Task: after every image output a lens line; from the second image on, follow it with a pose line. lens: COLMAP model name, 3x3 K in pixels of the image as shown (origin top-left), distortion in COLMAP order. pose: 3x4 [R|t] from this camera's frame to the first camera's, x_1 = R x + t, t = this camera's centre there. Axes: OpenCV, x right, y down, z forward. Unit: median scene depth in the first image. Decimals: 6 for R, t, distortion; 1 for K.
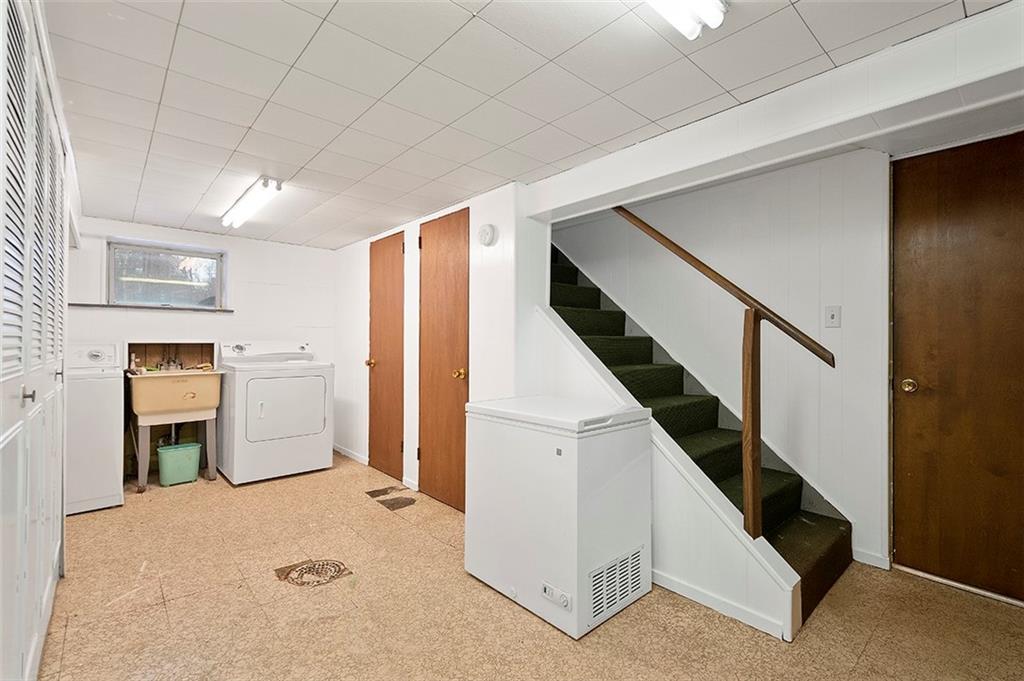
lens RADIAL K [[457.1, 0, 528.7], [0, 457.1, 340.0], [0, 0, 1]] dist [0.012399, -0.004451]
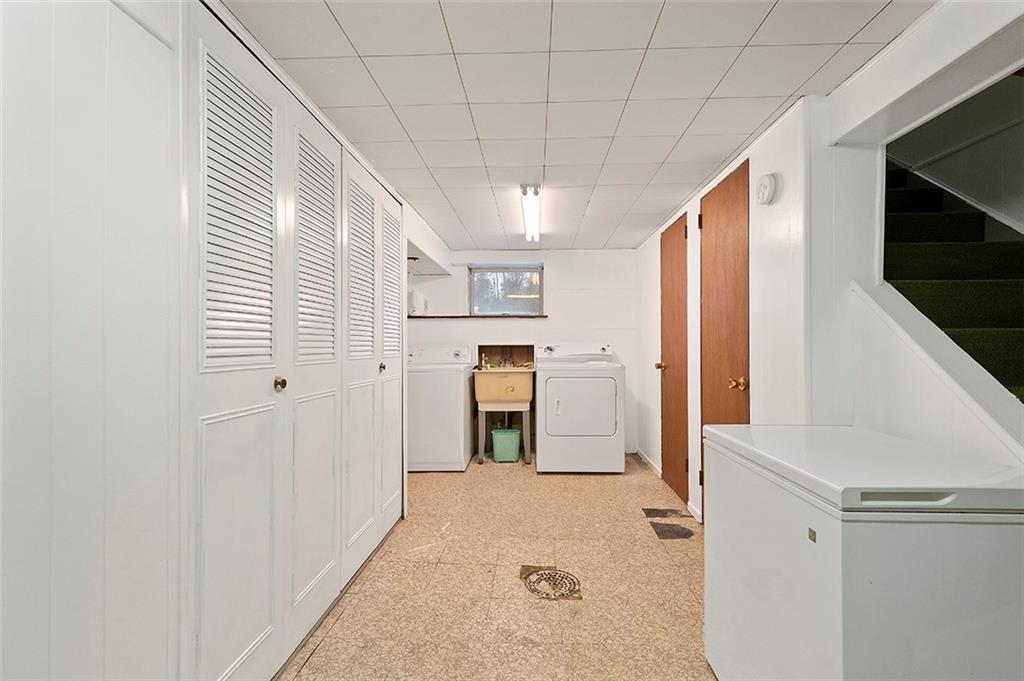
lens RADIAL K [[457.1, 0, 514.1], [0, 457.1, 342.1], [0, 0, 1]] dist [0.012399, -0.004451]
pose [[0.707262, -0.008914, -0.706895, 0.110224], [0.008721, 0.999954, -0.003884, 0.004842], [0.706898, -0.003418, 0.707307, 0.185207]]
